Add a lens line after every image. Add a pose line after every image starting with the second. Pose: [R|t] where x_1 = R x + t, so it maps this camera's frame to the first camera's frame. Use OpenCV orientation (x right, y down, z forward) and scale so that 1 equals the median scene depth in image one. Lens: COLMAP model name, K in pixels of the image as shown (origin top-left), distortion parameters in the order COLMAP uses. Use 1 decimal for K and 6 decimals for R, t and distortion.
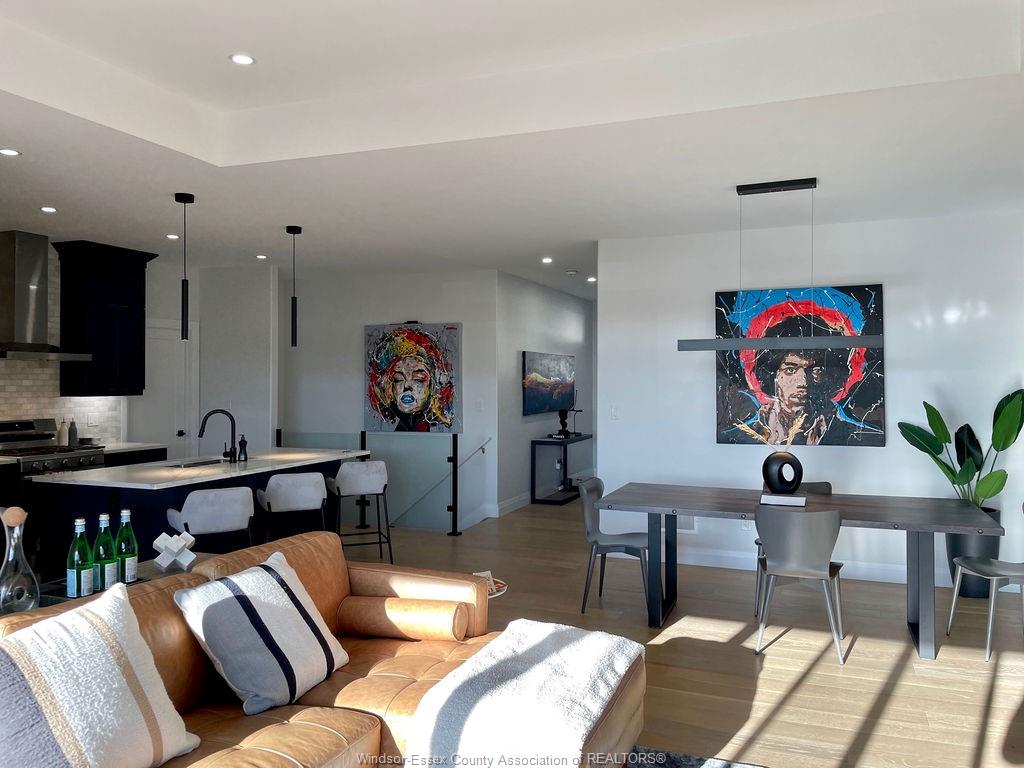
lens RADIAL K [[779.2, 0, 514.2], [0, 779.2, 378.5], [0, 0, 1]] dist [0.092147, -0.147032]
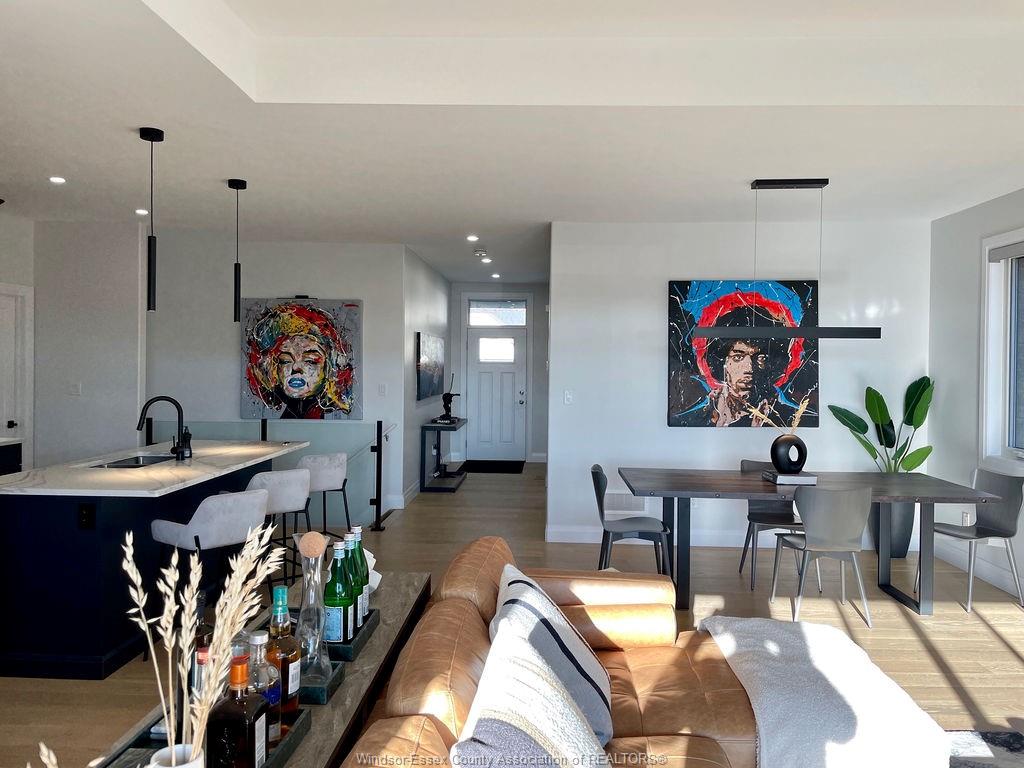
lens RADIAL K [[779.2, 0, 514.2], [0, 779.2, 378.5], [0, 0, 1]] dist [0.092147, -0.147032]
pose [[0.943250, 0.003850, 0.332062, -0.249192], [-0.011683, 0.999699, 0.021597, -0.000948], [-0.331879, -0.024250, 0.943010, 0.082775]]
